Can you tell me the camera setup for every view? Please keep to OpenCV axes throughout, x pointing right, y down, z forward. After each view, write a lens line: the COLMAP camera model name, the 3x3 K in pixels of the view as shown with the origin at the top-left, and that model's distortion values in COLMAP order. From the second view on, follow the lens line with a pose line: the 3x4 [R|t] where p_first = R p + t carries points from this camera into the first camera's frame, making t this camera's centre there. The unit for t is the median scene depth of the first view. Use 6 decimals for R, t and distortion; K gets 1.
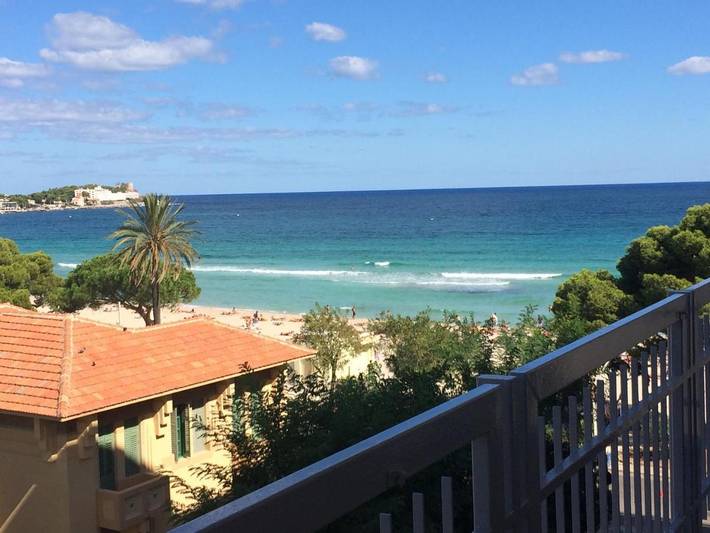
lens RADIAL K [[963.1, 0, 355.0], [0, 963.1, 266.5], [0, 0, 1]] dist [-0.019705, 0.001163]
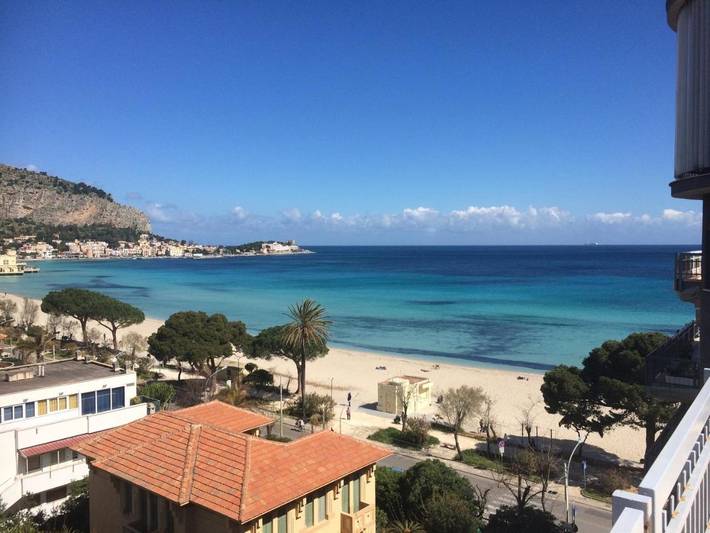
lens RADIAL K [[563.7, 0, 355.0], [0, 563.7, 266.5], [0, 0, 1]] dist [0.000289, -0.010446]
pose [[0.992646, 0.023660, -0.118715, 0.000886], [-0.028371, 0.998869, -0.038153, -0.083290], [0.117678, 0.041241, 0.992195, 0.004500]]
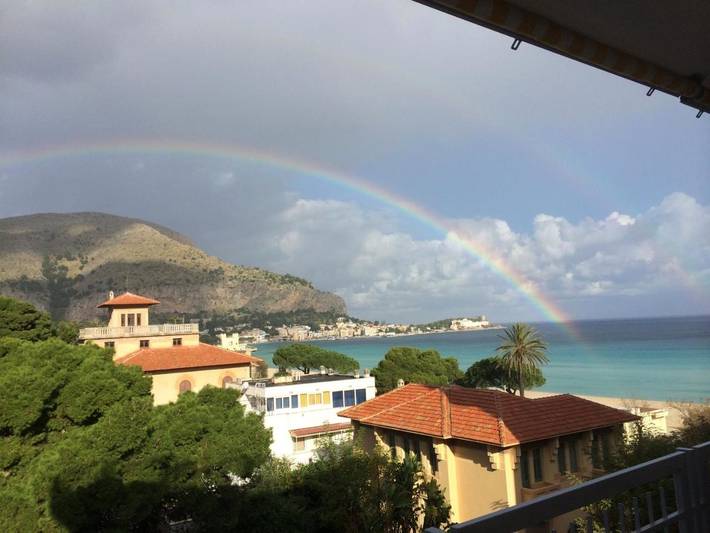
lens RADIAL K [[560.6, 0, 355.0], [0, 560.6, 266.5], [0, 0, 1]] dist [0.006390, 0.006200]
pose [[0.899513, -0.067644, -0.431625, -0.021011], [-0.008282, 0.985124, -0.171646, 0.000929], [0.436815, 0.157973, 0.885572, -0.052810]]
